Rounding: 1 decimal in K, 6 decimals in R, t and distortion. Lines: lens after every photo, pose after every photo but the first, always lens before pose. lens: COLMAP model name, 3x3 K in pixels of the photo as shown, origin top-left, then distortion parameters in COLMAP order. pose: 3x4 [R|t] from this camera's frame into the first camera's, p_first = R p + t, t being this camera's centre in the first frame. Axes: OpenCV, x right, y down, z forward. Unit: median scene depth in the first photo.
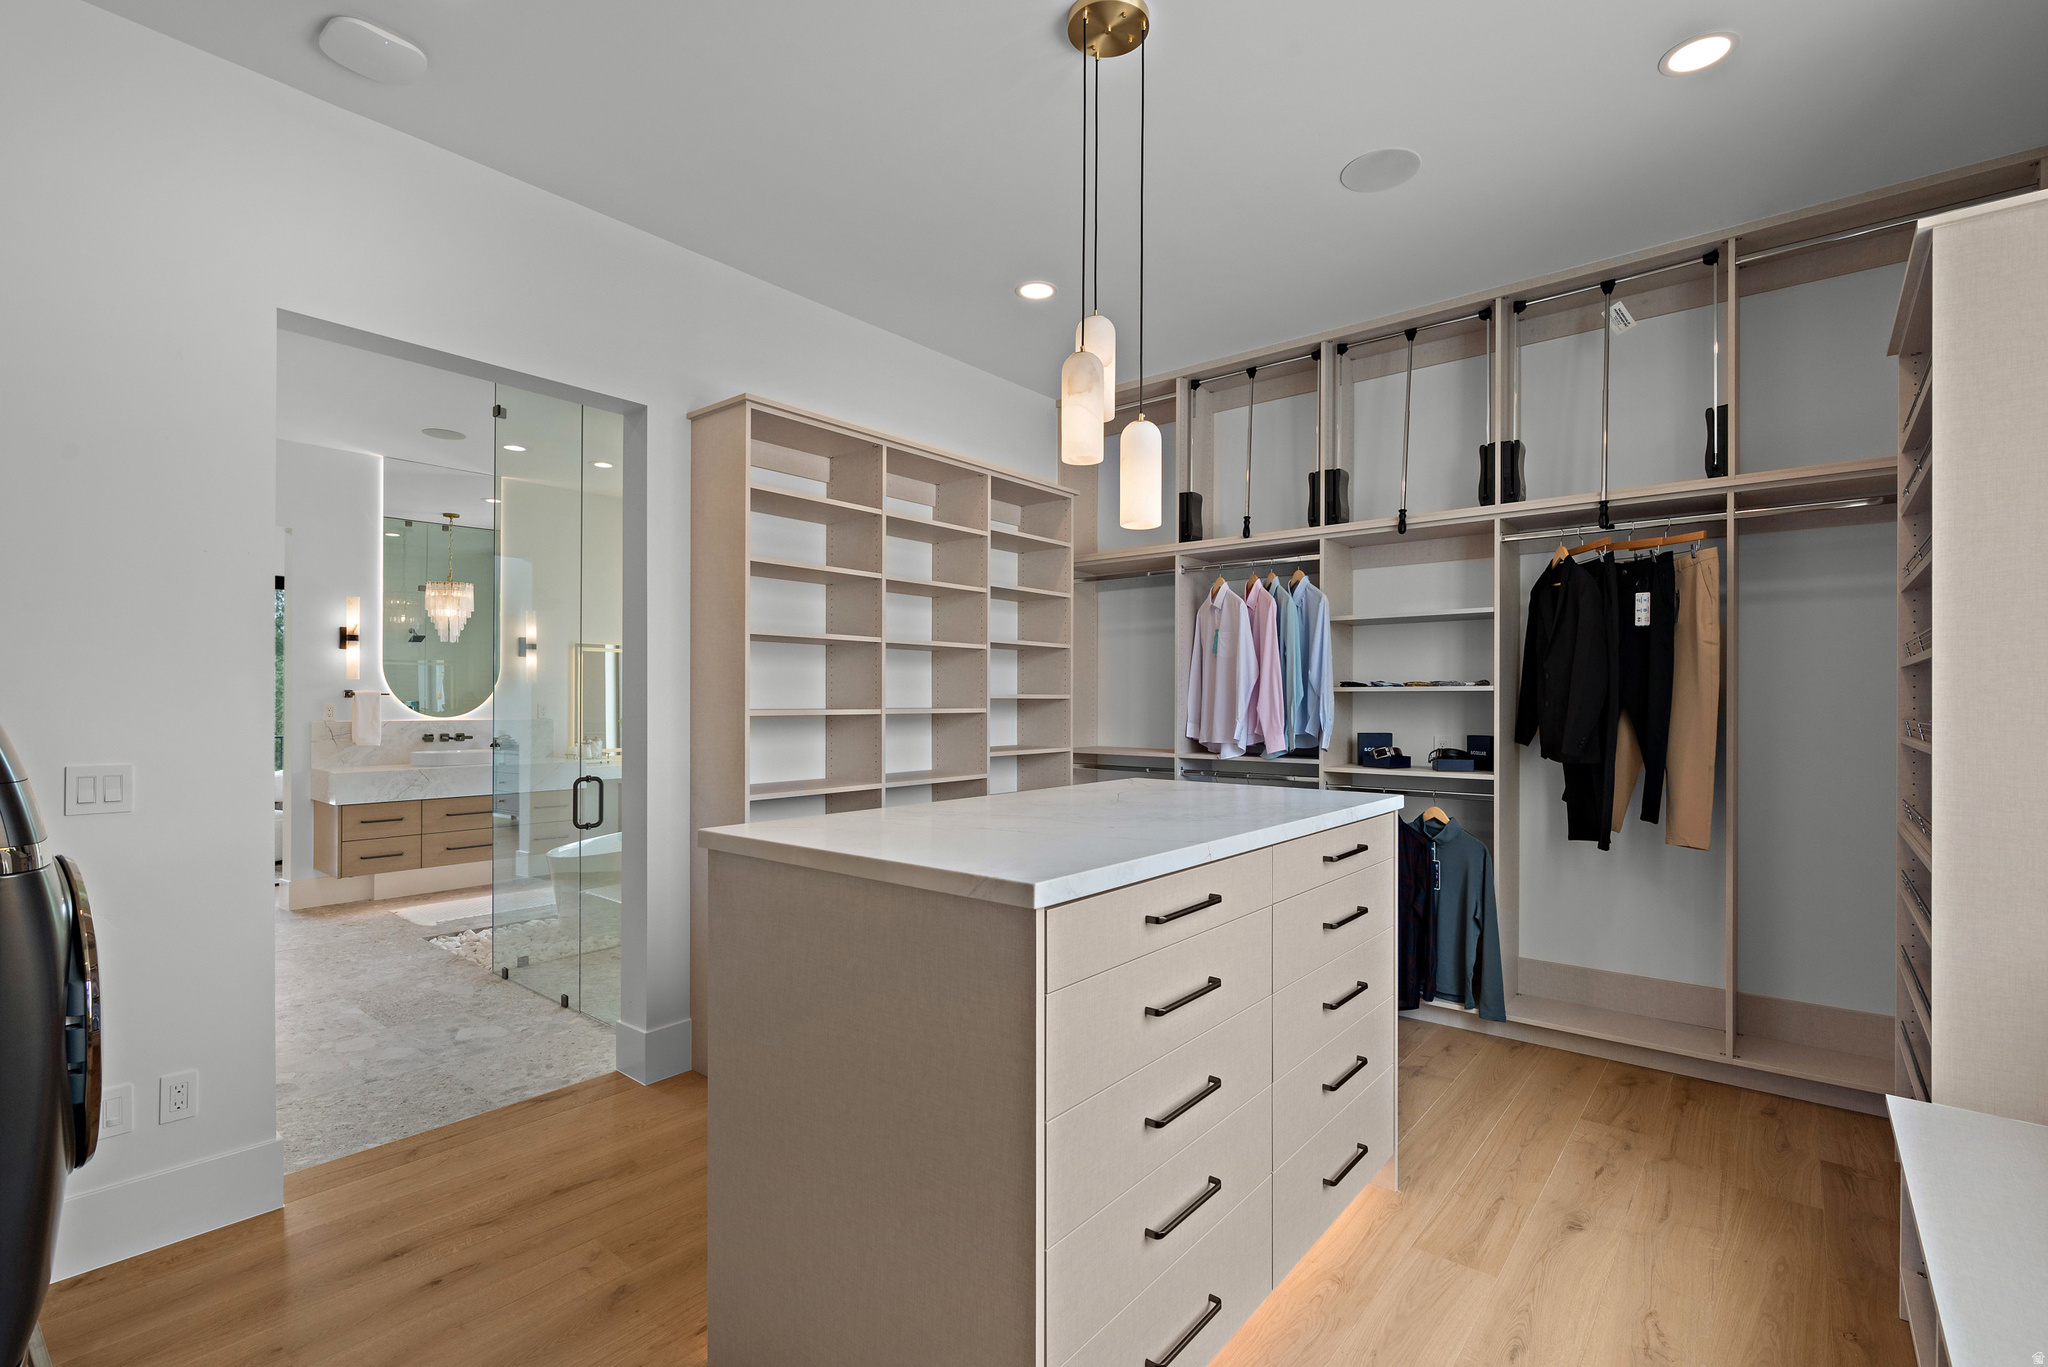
lens RADIAL K [[936.0, 0, 1007.3], [0, 936.0, 692.1], [0, 0, 1]] dist [0.008657, -0.001703]
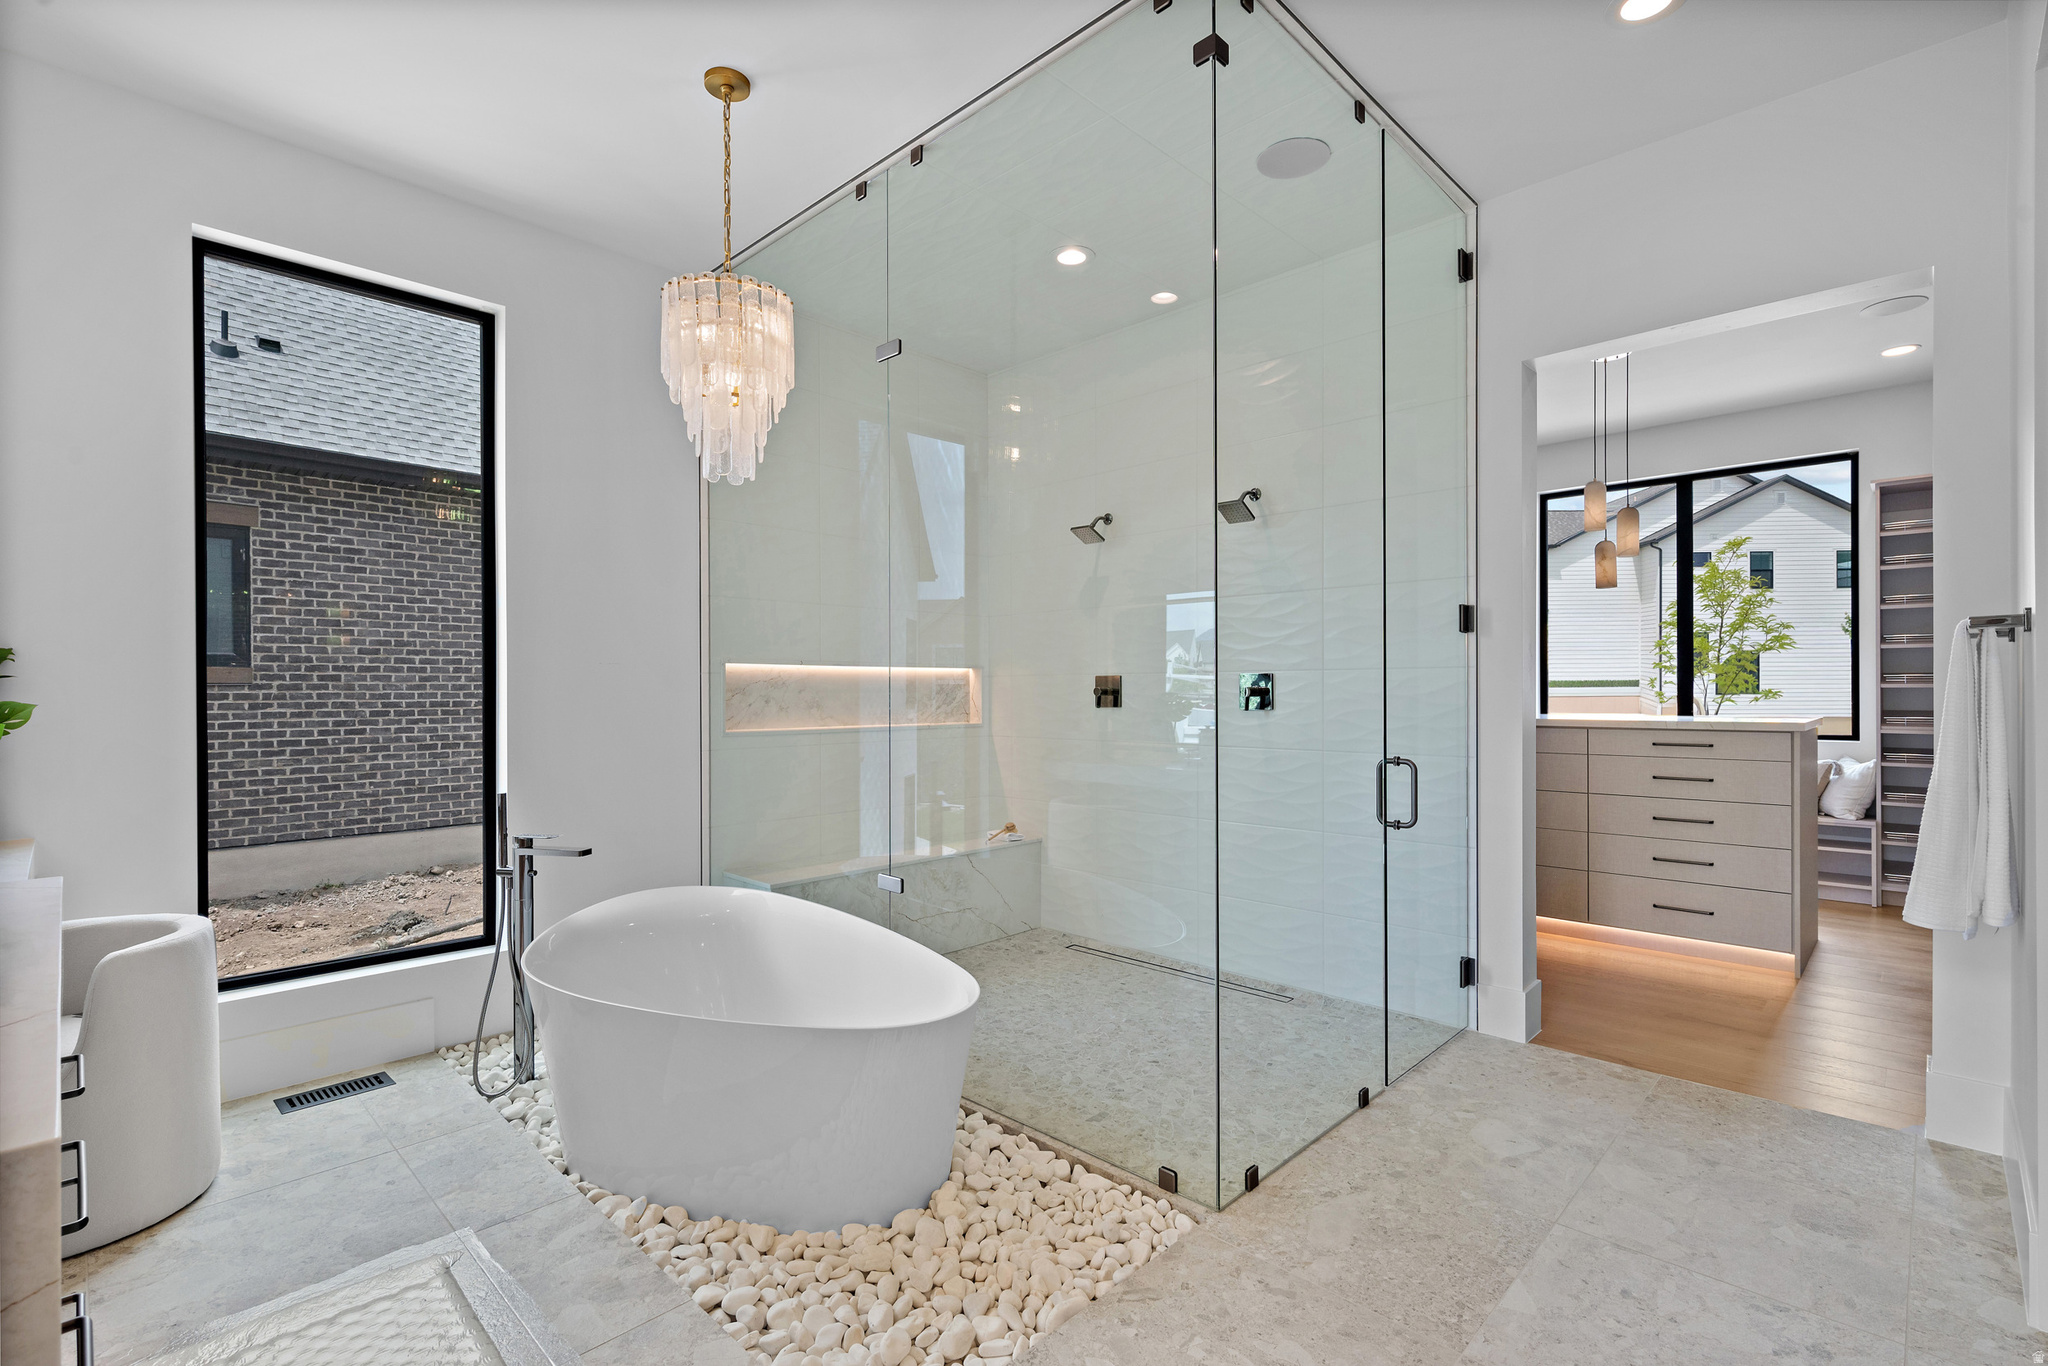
lens RADIAL K [[936.0, 0, 1062.6], [0, 936.0, 691.3], [0, 0, 1]] dist [0.008657, -0.001703]
pose [[0.045612, -0.005669, 0.998943, -0.529952], [-0.000654, 0.999984, 0.005705, 0.015526], [-0.998959, -0.000913, 0.045607, 0.544954]]
